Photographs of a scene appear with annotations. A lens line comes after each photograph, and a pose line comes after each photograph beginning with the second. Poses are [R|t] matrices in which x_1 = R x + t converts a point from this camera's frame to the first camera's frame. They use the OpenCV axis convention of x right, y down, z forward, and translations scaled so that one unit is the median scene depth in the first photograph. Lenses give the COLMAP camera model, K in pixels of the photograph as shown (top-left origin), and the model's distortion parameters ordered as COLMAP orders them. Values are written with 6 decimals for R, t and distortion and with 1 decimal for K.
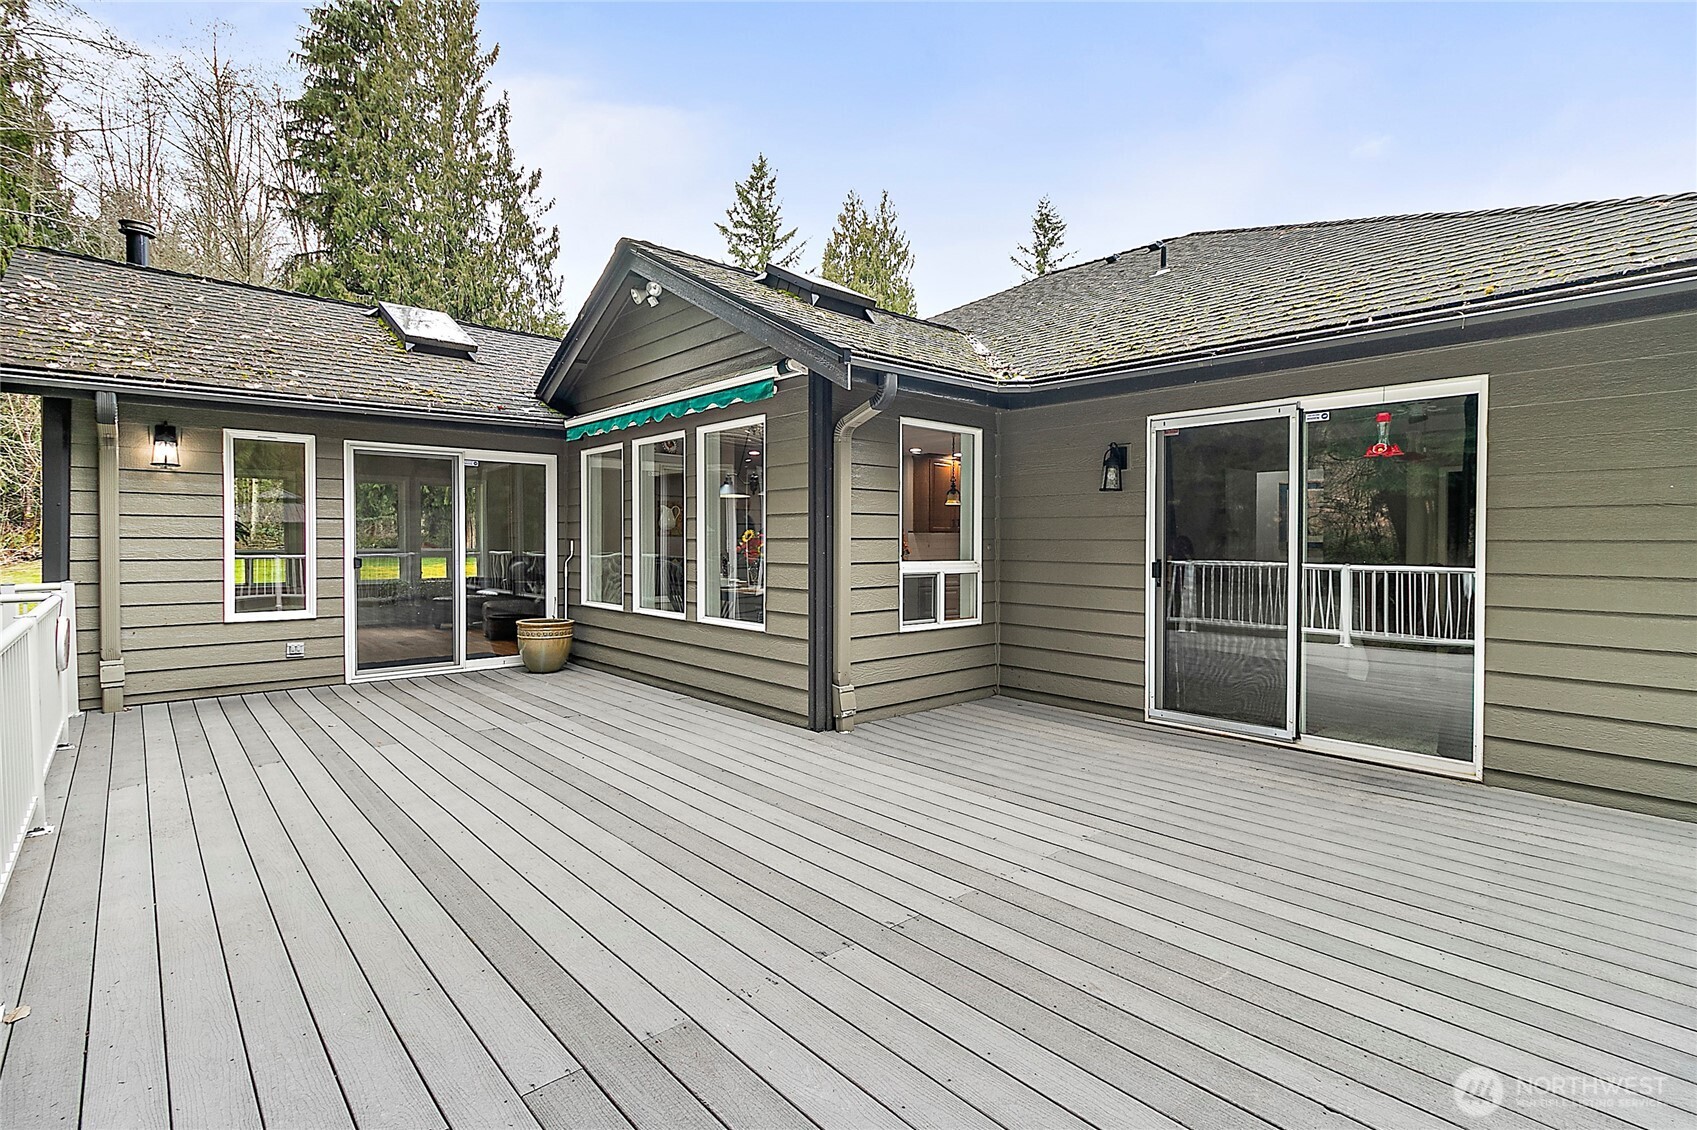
lens RADIAL K [[805.0, 0, 857.0], [0, 805.0, 553.7], [0, 0, 1]] dist [-0.000464, 0.002147]
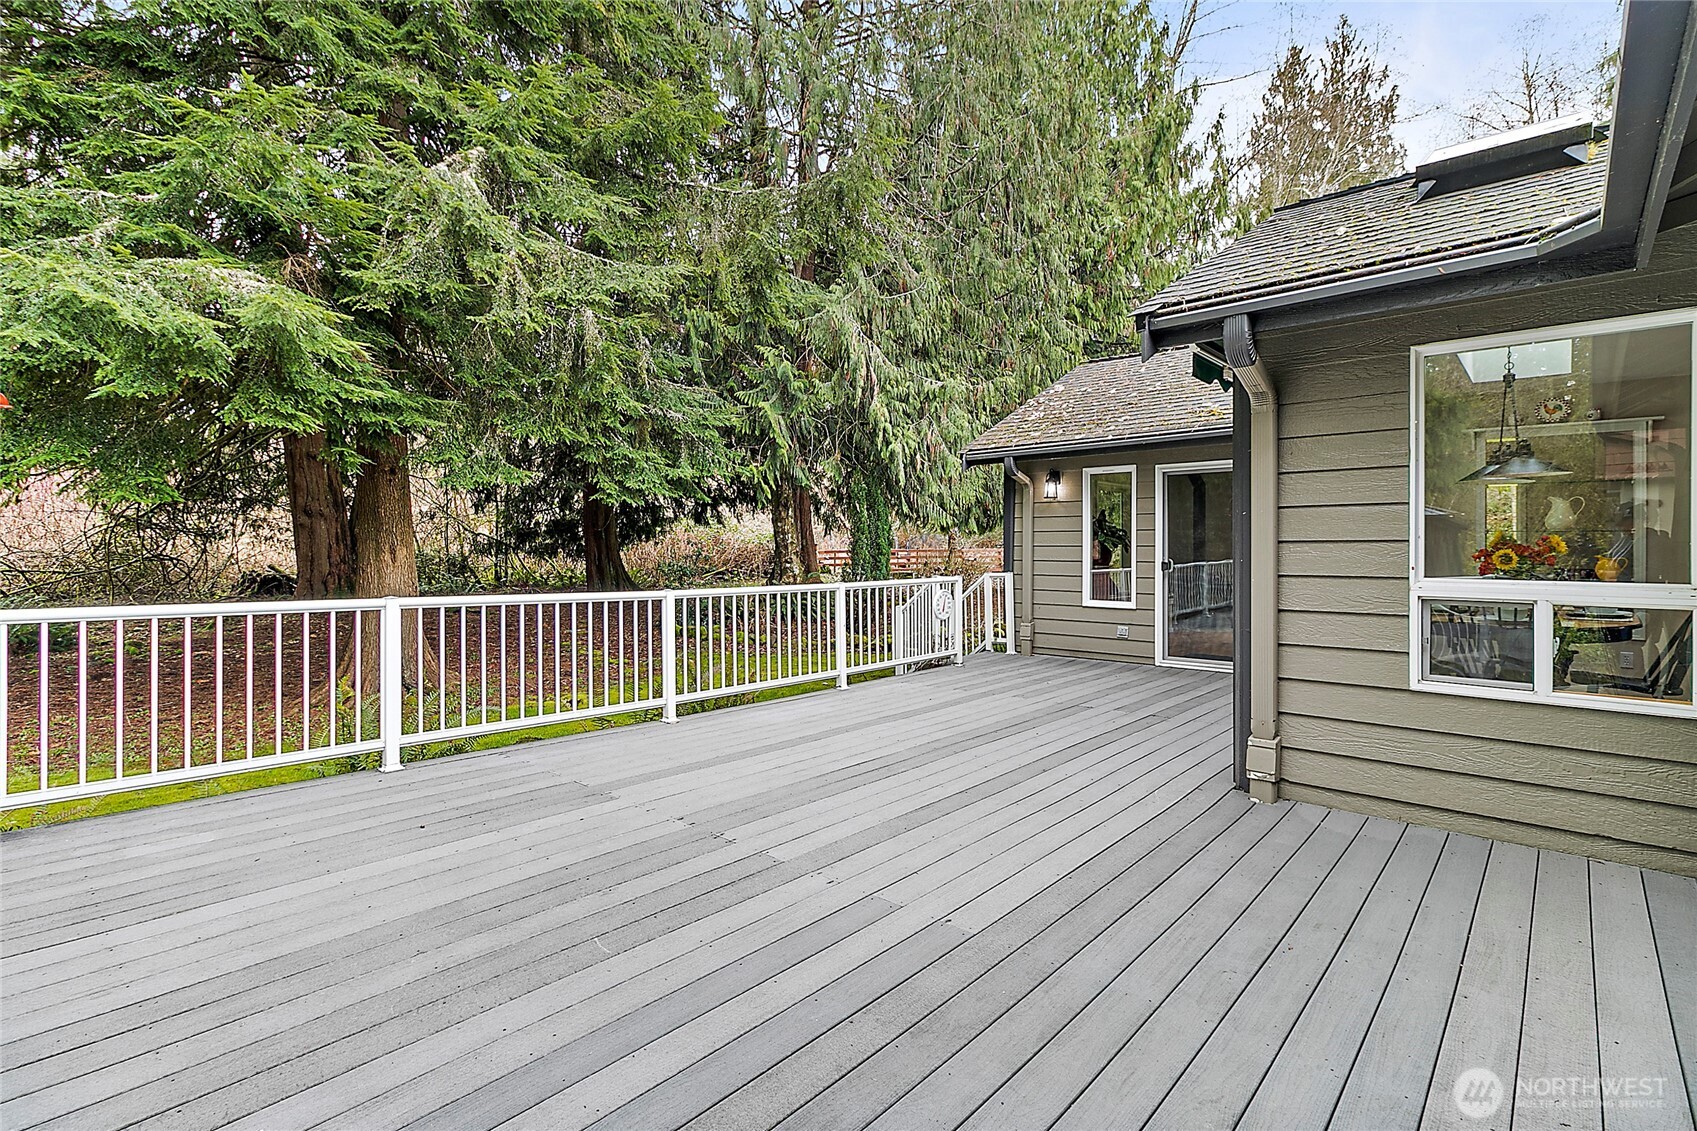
lens RADIAL K [[805.0, 0, 847.5], [0, 805.0, 550.8], [0, 0, 1]] dist [-0.000464, 0.002147]
pose [[0.099775, 0.000566, -0.995010, 0.610095], [-0.018110, 0.999835, -0.001247, -0.001808], [0.994845, 0.018144, 0.099768, 0.476534]]
